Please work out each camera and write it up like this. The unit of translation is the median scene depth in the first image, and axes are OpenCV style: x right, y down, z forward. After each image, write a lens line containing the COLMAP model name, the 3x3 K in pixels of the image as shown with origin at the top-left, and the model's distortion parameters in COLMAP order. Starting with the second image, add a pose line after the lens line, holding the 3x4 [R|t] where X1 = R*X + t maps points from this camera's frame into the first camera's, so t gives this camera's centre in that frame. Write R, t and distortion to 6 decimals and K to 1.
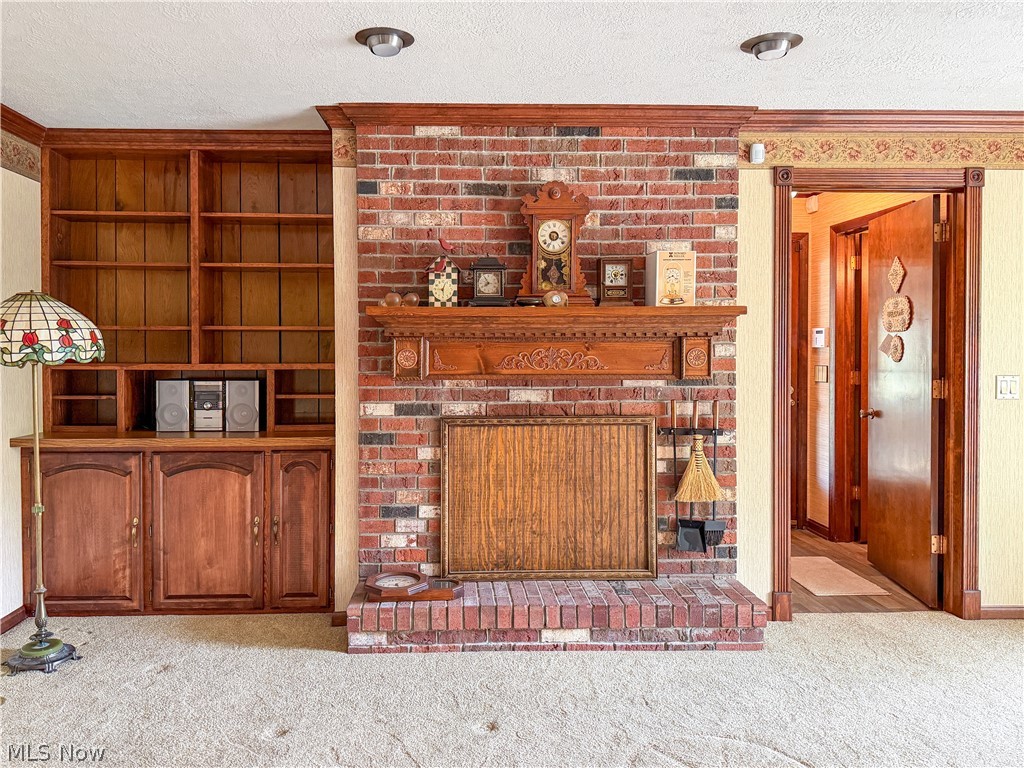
lens RADIAL K [[725.7, 0, 511.3], [0, 725.7, 361.5], [0, 0, 1]] dist [0.117503, -0.201774]
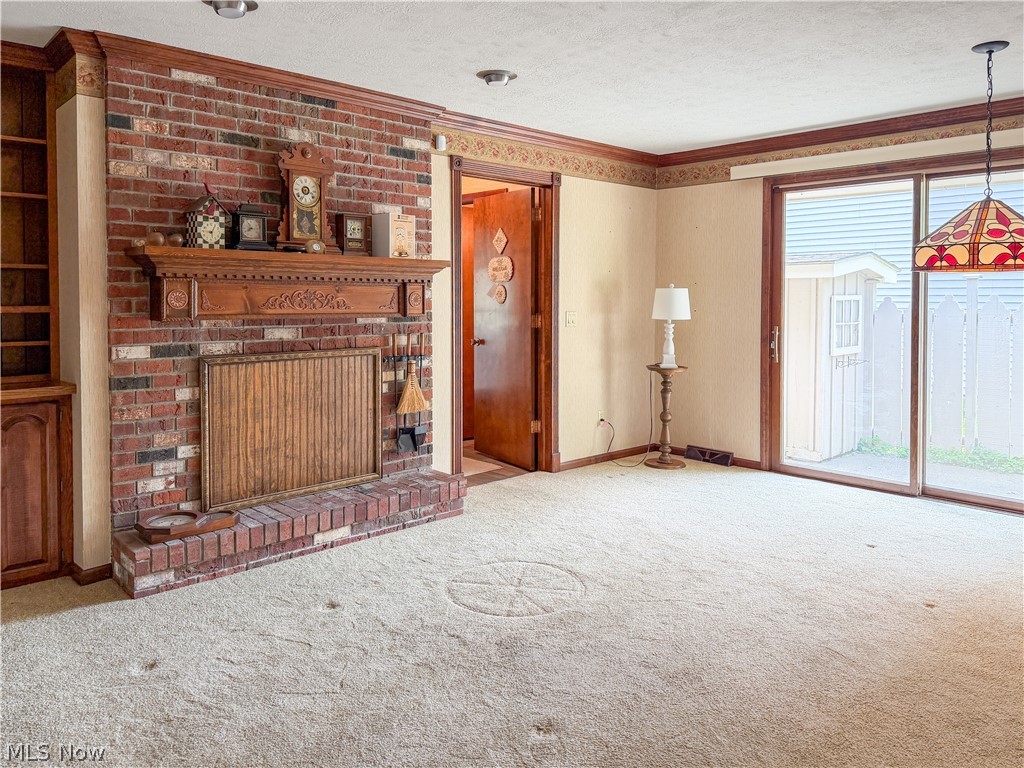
lens RADIAL K [[739.6, 0, 512.4], [0, 739.6, 327.0], [0, 0, 1]] dist [0.108502, -0.209942]
pose [[0.740706, -0.024749, 0.671373, -0.473872], [0.010940, 0.999633, 0.024780, 0.012875], [-0.671740, -0.011010, 0.740705, -0.070277]]
